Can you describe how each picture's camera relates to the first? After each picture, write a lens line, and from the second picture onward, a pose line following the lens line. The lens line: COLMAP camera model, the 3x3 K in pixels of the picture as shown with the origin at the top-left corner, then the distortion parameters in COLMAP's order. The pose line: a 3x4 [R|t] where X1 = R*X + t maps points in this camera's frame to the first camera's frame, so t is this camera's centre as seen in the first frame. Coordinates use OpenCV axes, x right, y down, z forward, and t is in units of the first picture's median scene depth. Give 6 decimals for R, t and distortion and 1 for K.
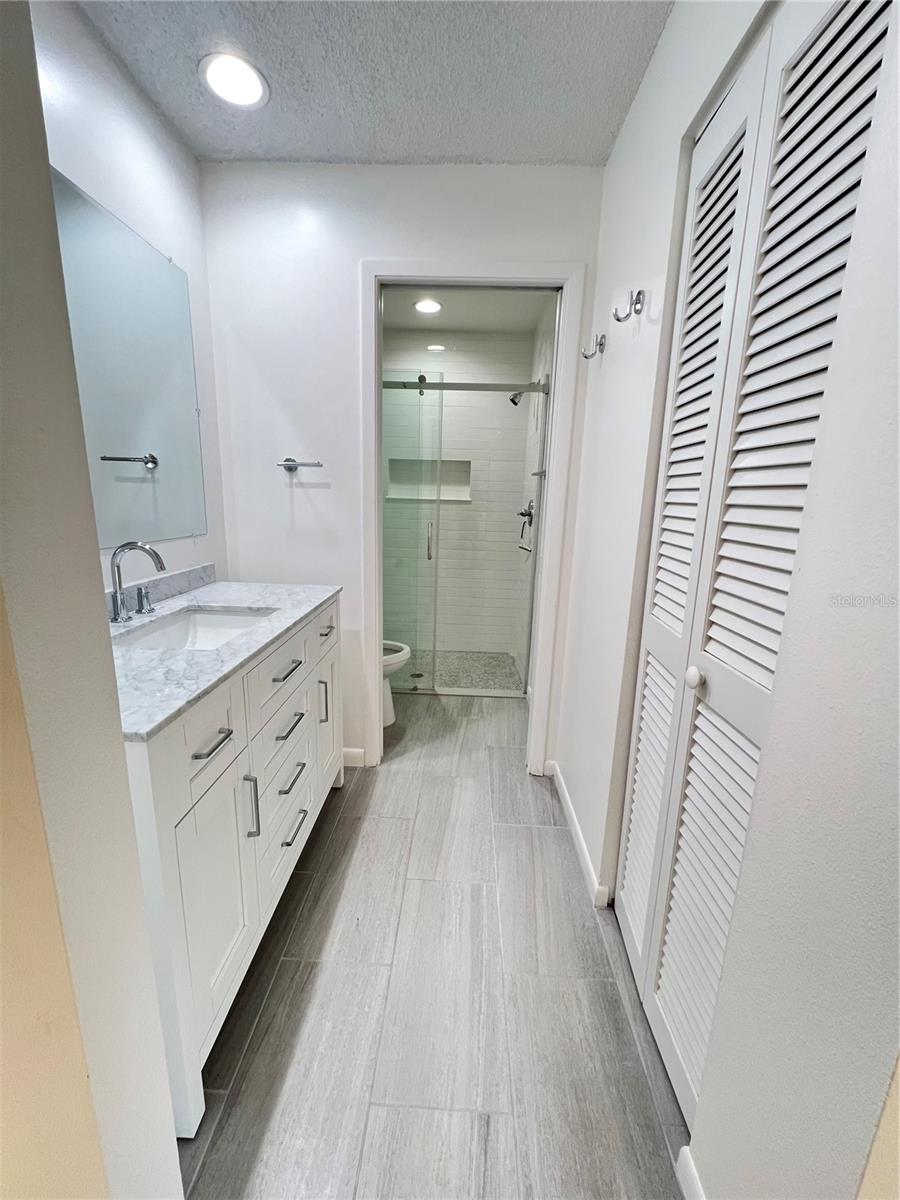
lens RADIAL K [[481.2, 0, 450.0], [0, 481.2, 600.0], [0, 0, 1]] dist [0.000914, 0.000062]
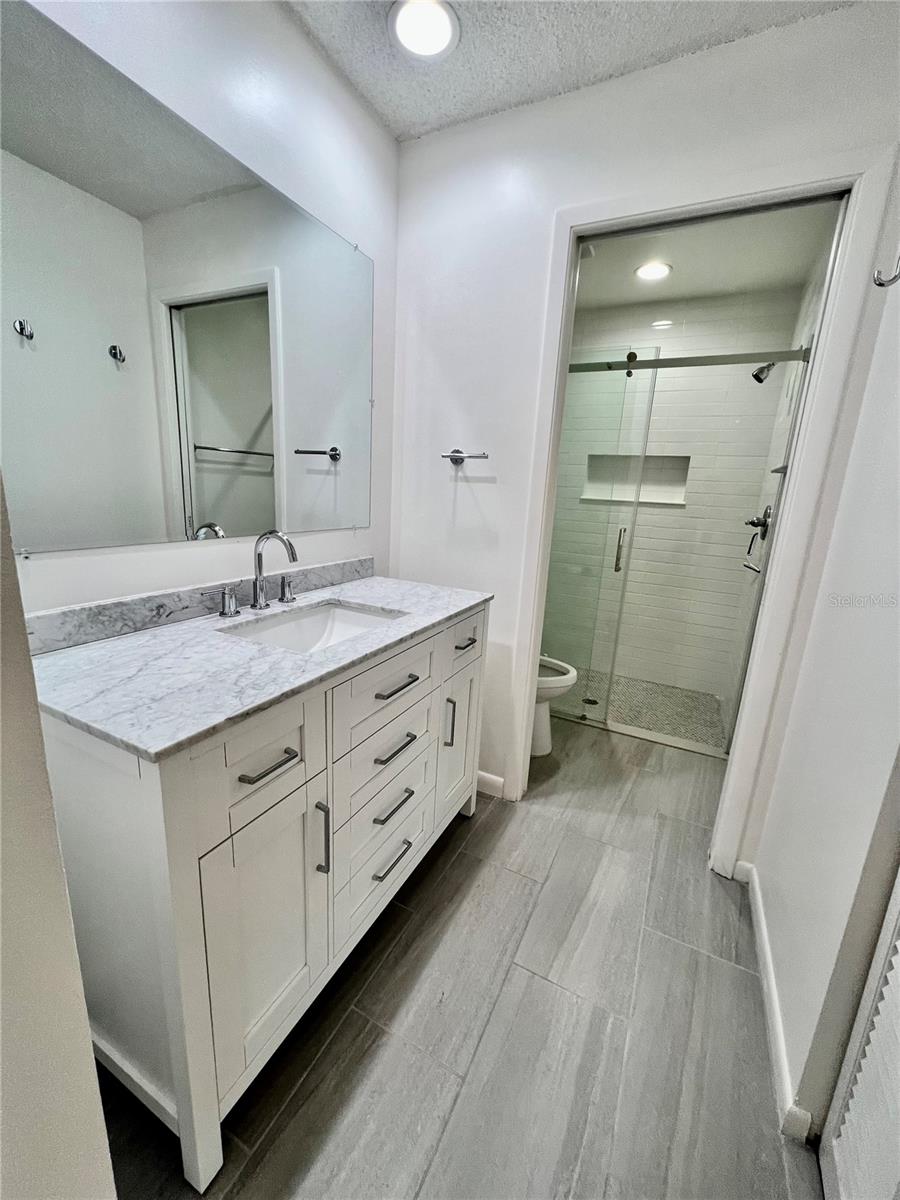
lens RADIAL K [[481.2, 0, 450.0], [0, 481.2, 600.0], [0, 0, 1]] dist [0.000914, 0.000062]
pose [[0.906752, 0.113803, -0.406016, 0.060138], [-0.115142, 0.993122, 0.021219, -0.027196], [0.405638, 0.027509, 0.913620, 0.161165]]
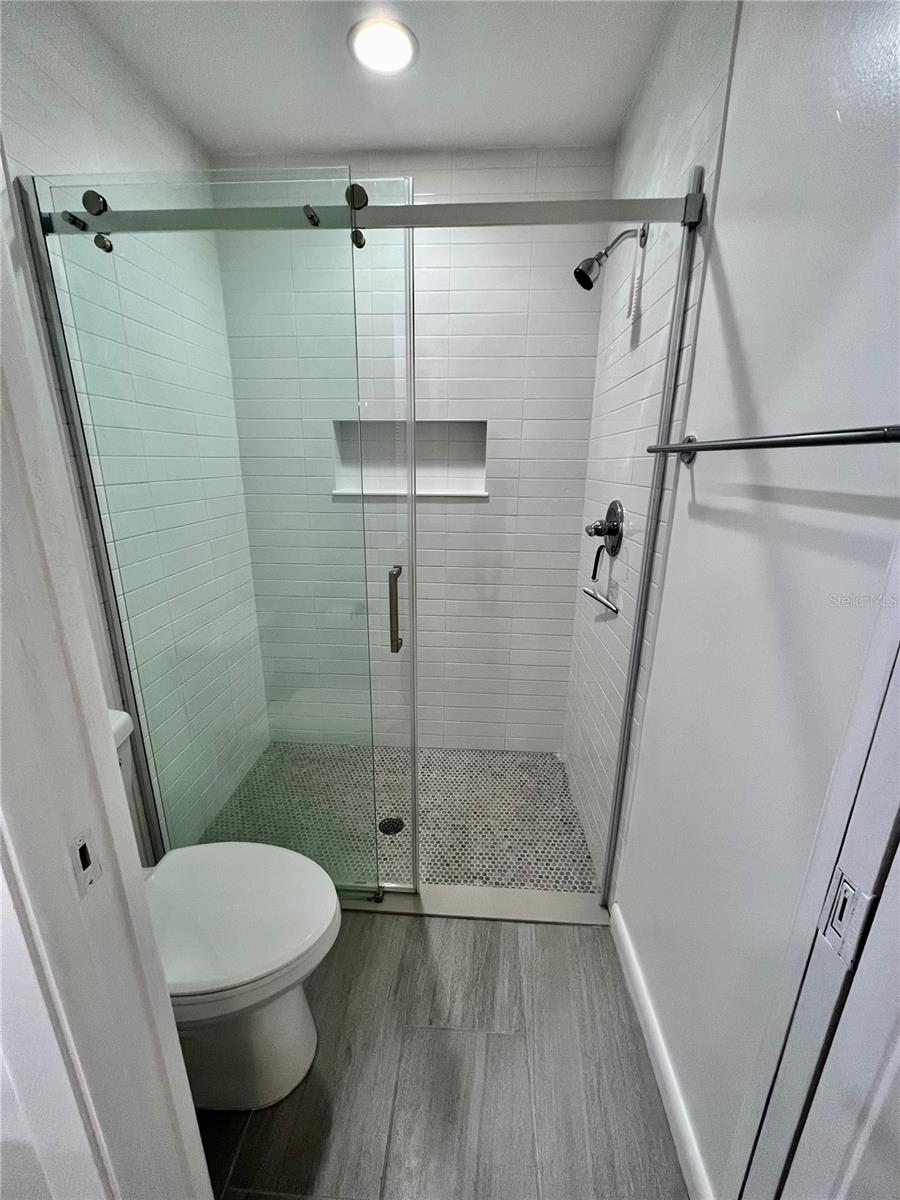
lens RADIAL K [[481.2, 0, 450.0], [0, 481.2, 600.0], [0, 0, 1]] dist [0.000914, 0.000062]
pose [[0.999414, -0.013526, -0.031439, 0.031389], [0.015492, 0.997885, 0.063134, -0.231469], [0.030519, -0.063584, 0.997510, 0.837078]]
